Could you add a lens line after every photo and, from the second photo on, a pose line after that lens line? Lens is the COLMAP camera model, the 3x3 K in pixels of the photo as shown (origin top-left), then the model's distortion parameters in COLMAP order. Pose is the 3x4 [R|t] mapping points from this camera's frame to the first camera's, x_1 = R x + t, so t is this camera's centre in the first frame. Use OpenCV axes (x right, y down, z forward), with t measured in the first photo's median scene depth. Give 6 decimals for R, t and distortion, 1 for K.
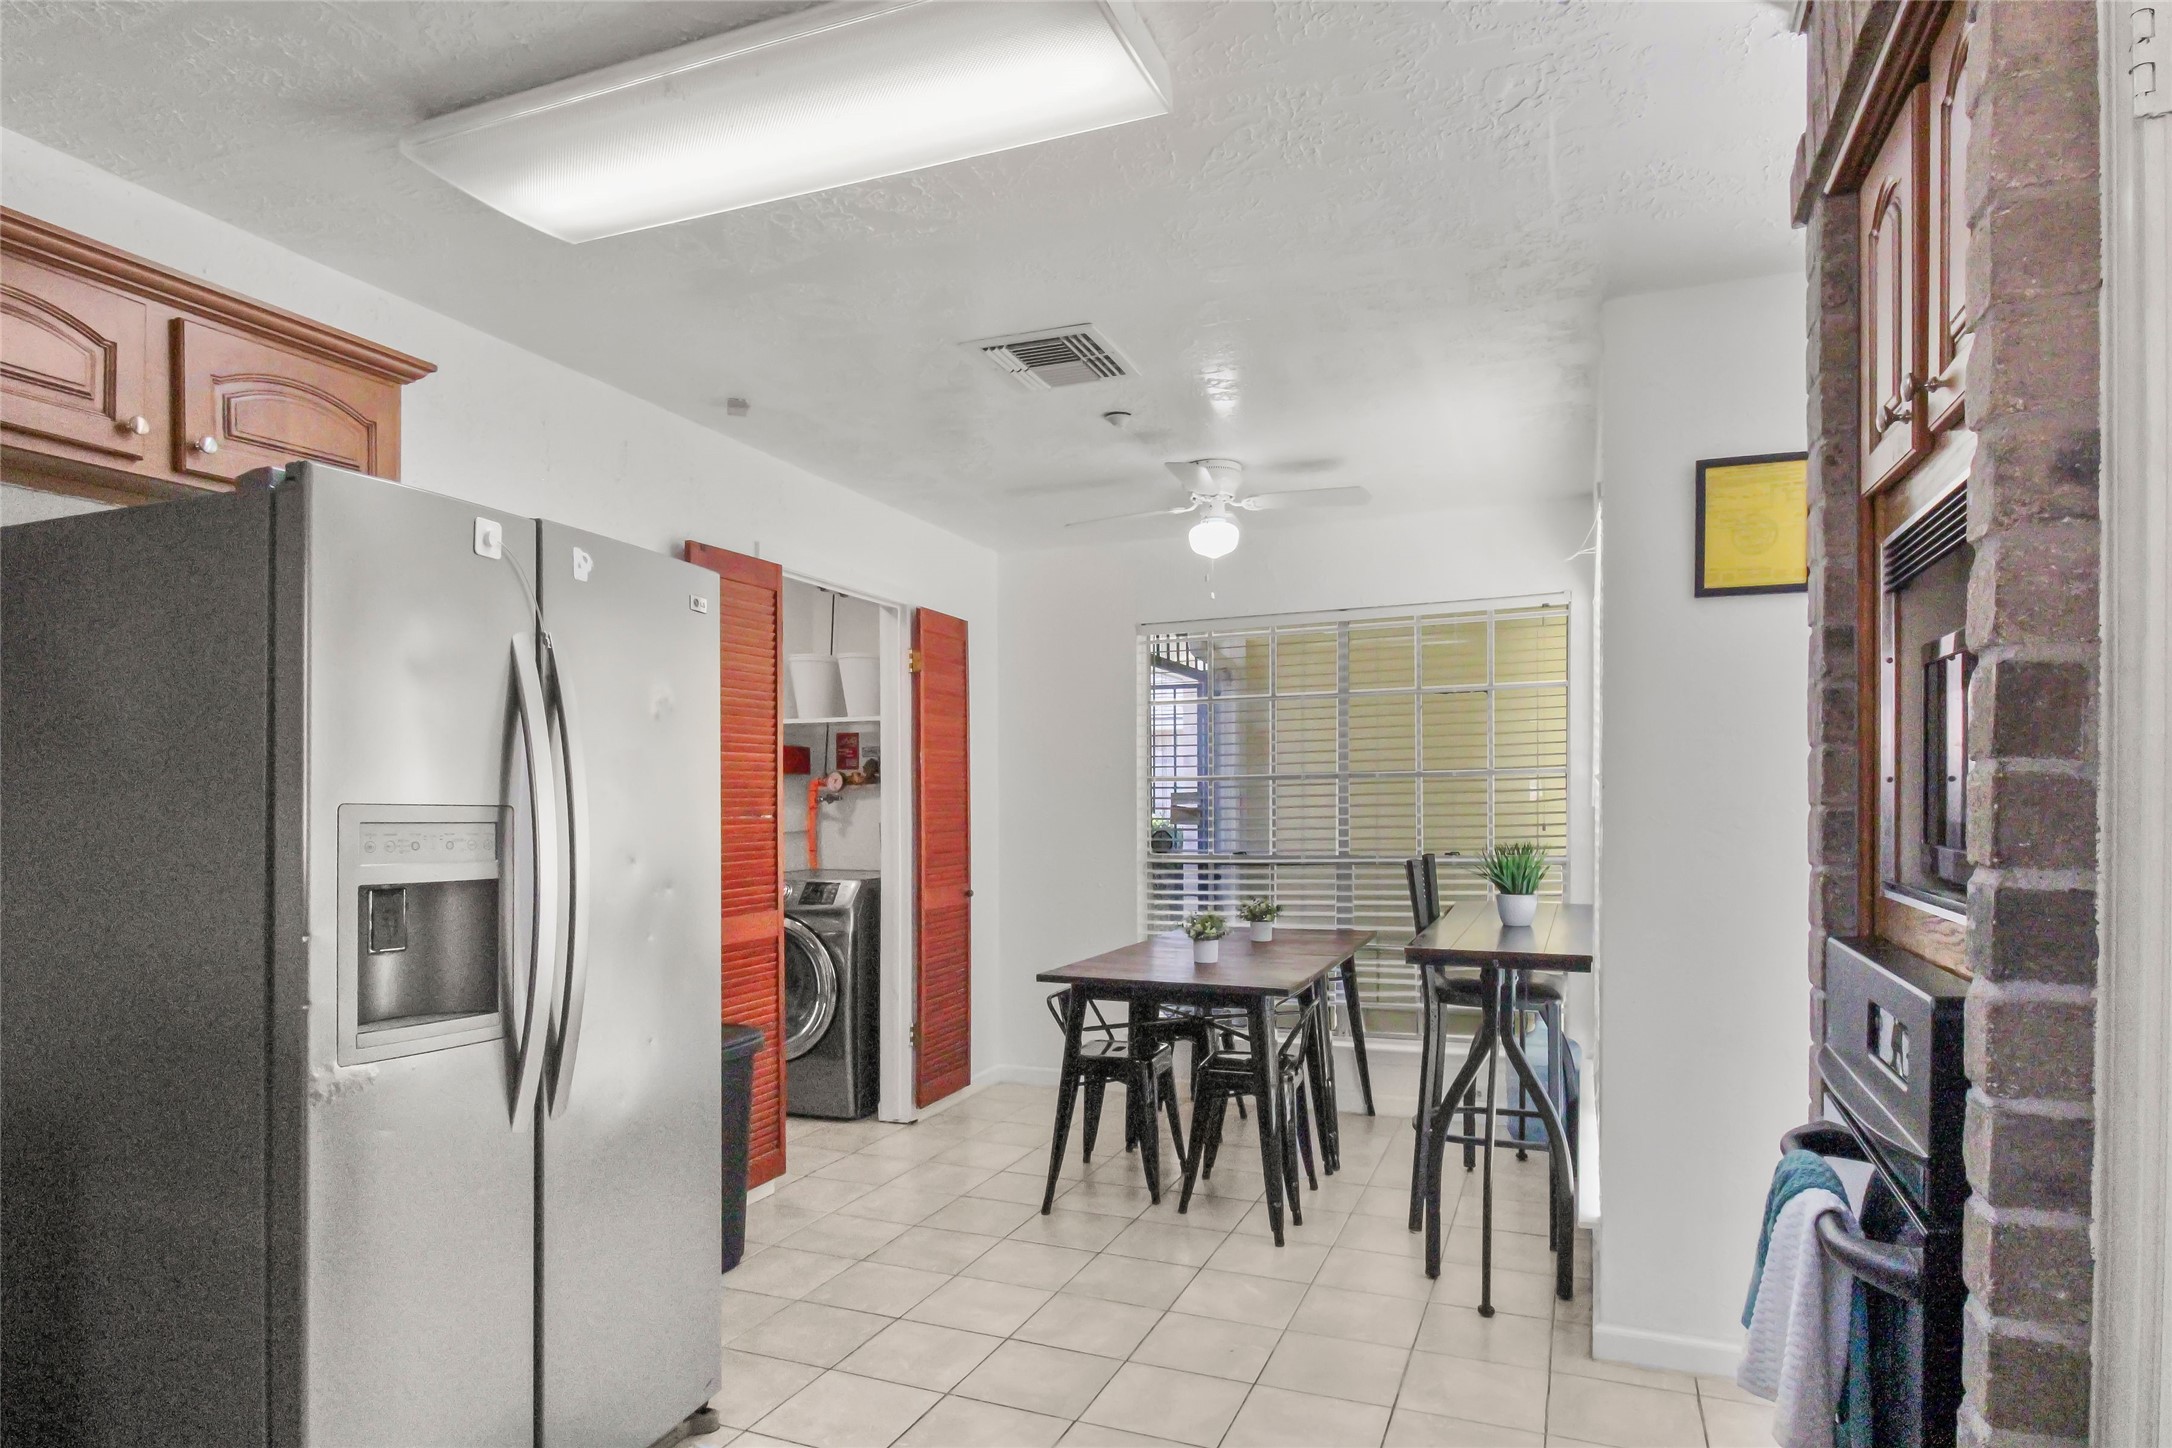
lens RADIAL K [[1181.3, 0, 1095.3], [0, 1181.3, 804.1], [0, 0, 1]] dist [-0.006786, -0.000471]
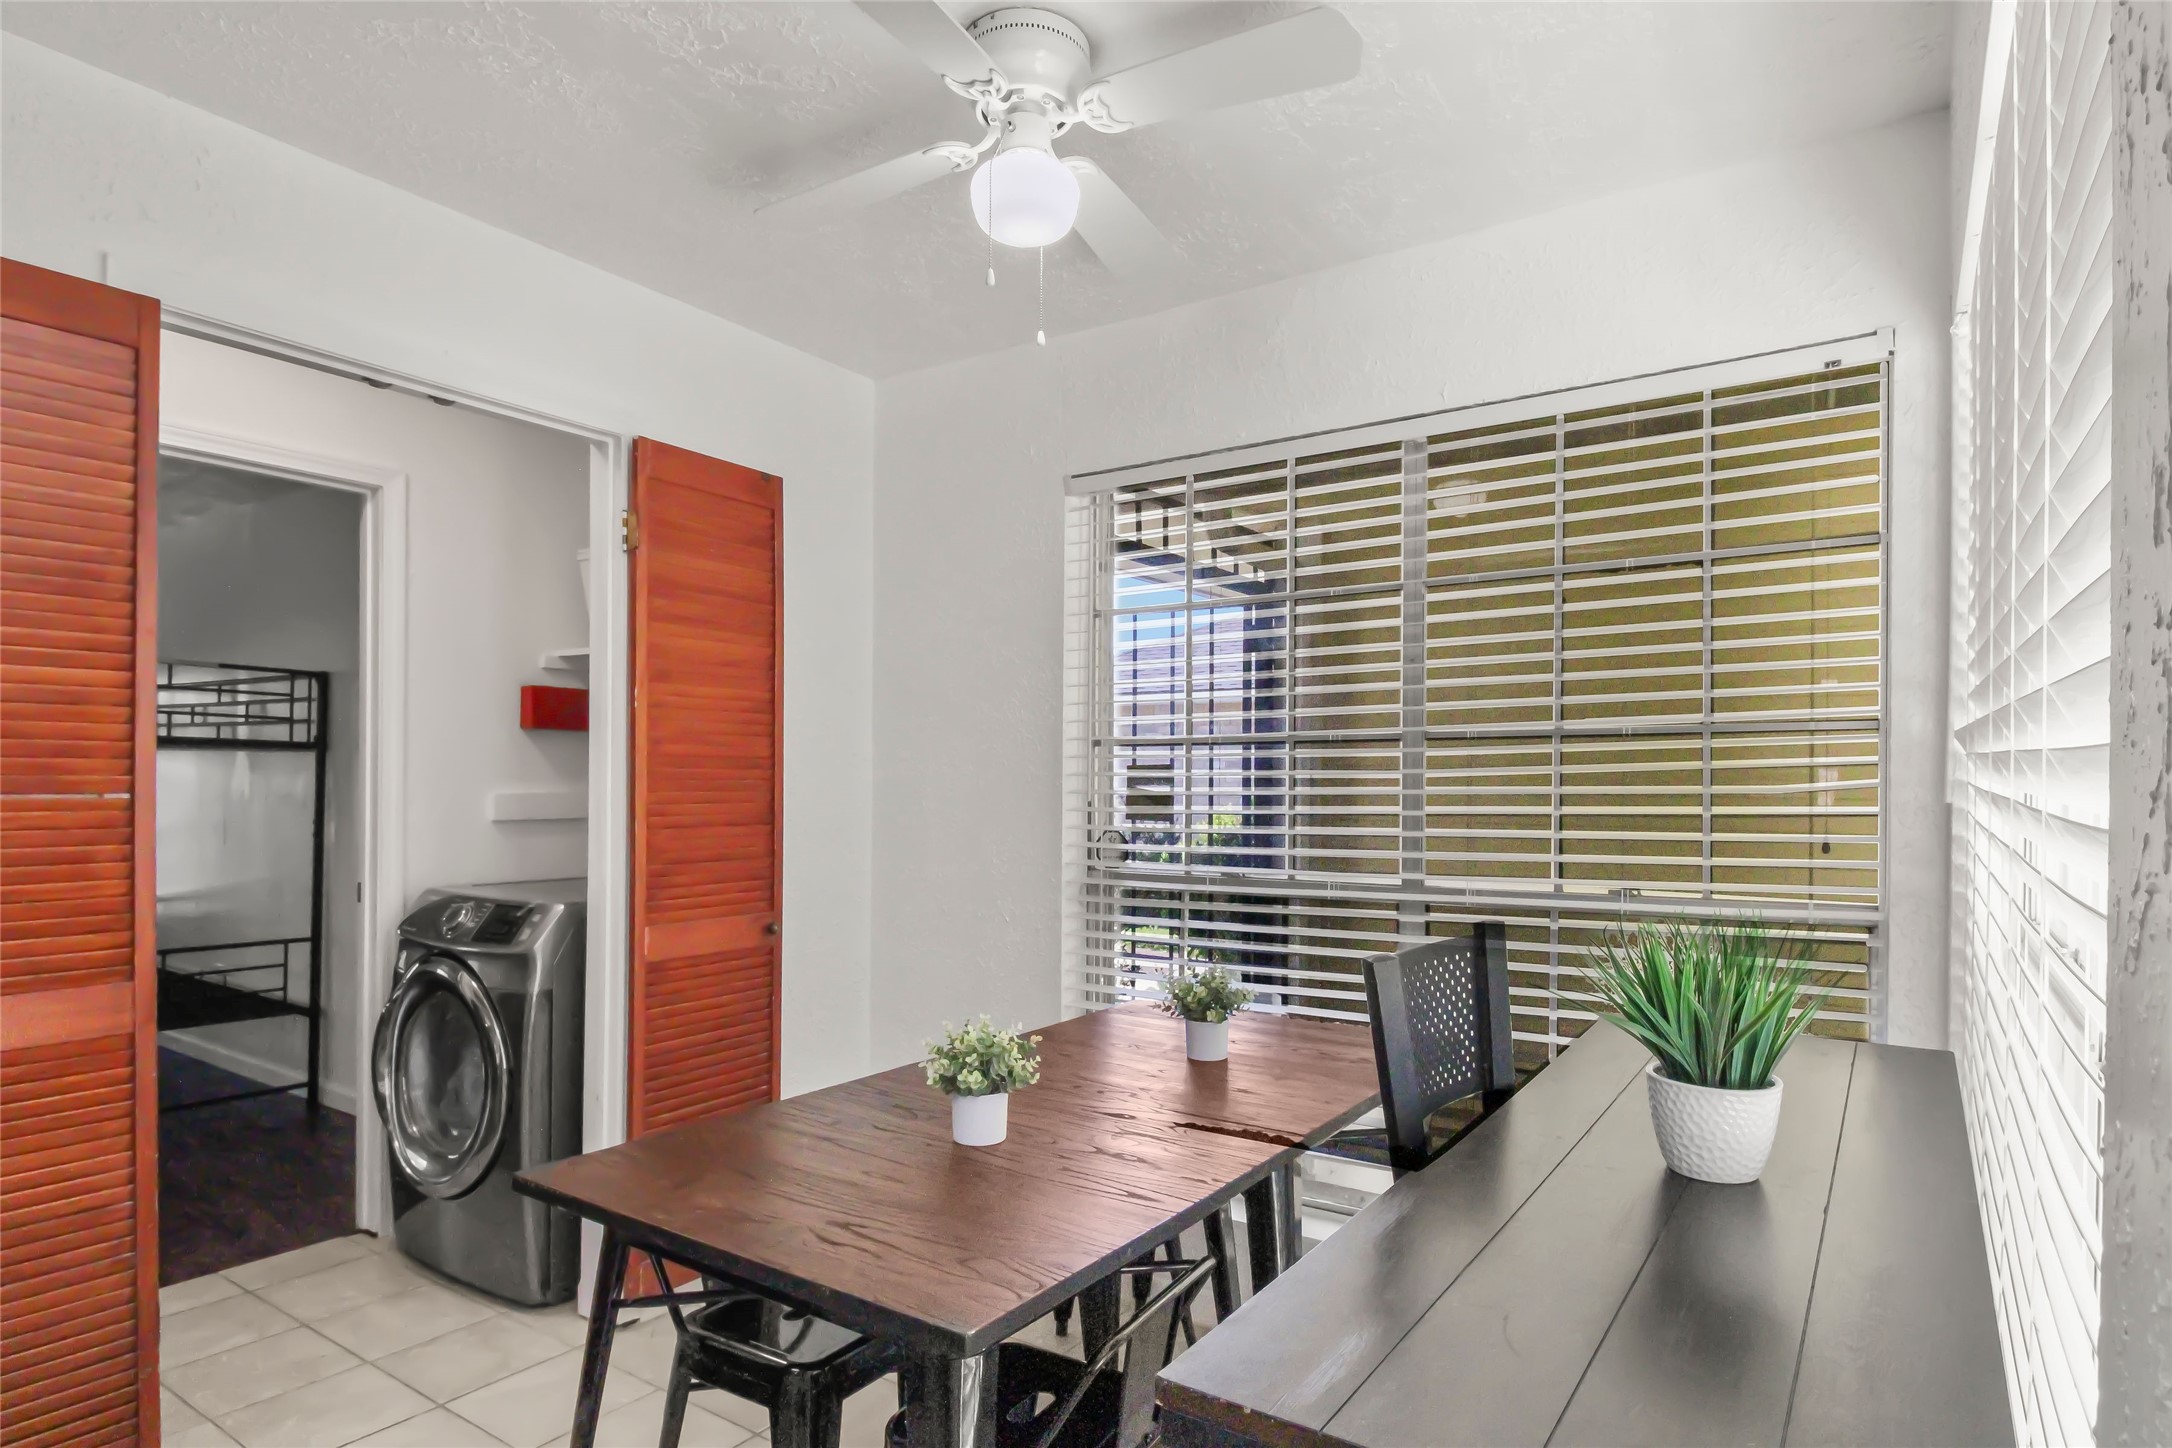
lens RADIAL K [[1181.3, 0, 1094.1], [0, 1181.3, 776.4], [0, 0, 1]] dist [-0.006786, -0.000471]
pose [[0.979855, 0.011943, -0.199352, 0.183561], [-0.013031, 0.999906, -0.004147, -0.001152], [0.199284, 0.006661, 0.979919, 0.470944]]
